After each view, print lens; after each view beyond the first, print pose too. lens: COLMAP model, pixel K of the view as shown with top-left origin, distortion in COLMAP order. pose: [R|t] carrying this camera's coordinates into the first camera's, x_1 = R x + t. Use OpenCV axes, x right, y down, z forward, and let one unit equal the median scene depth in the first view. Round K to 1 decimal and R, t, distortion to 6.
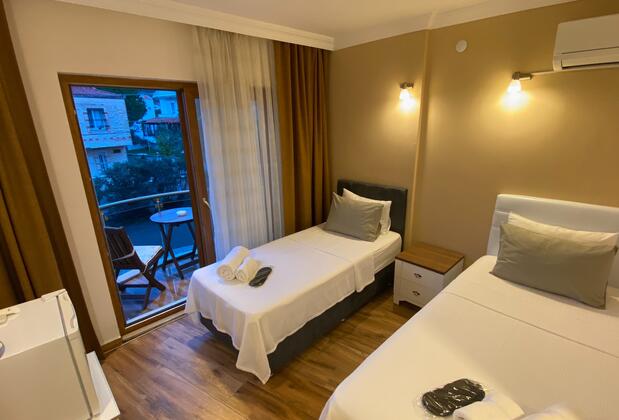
lens RADIAL K [[301.6, 0, 312.5], [0, 301.6, 207.8], [0, 0, 1]] dist [0.008376, -0.016274]
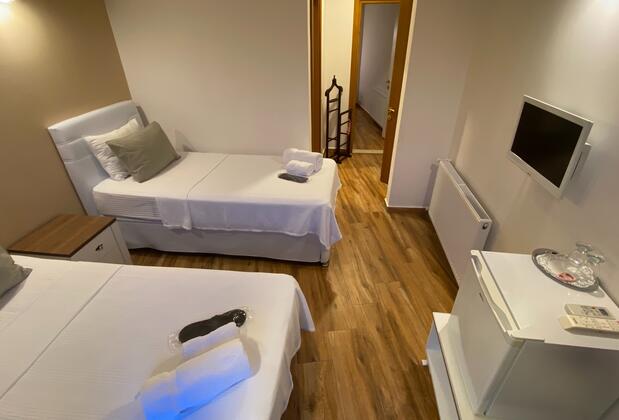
lens RADIAL K [[301.6, 0, 311.0], [0, 301.6, 211.9], [0, 0, 1]] dist [0.008376, -0.016274]
pose [[-0.607767, -0.392484, 0.690345, -0.634590], [0.239847, 0.738002, 0.630735, -0.269438], [-0.757029, 0.548917, -0.354397, 0.992592]]
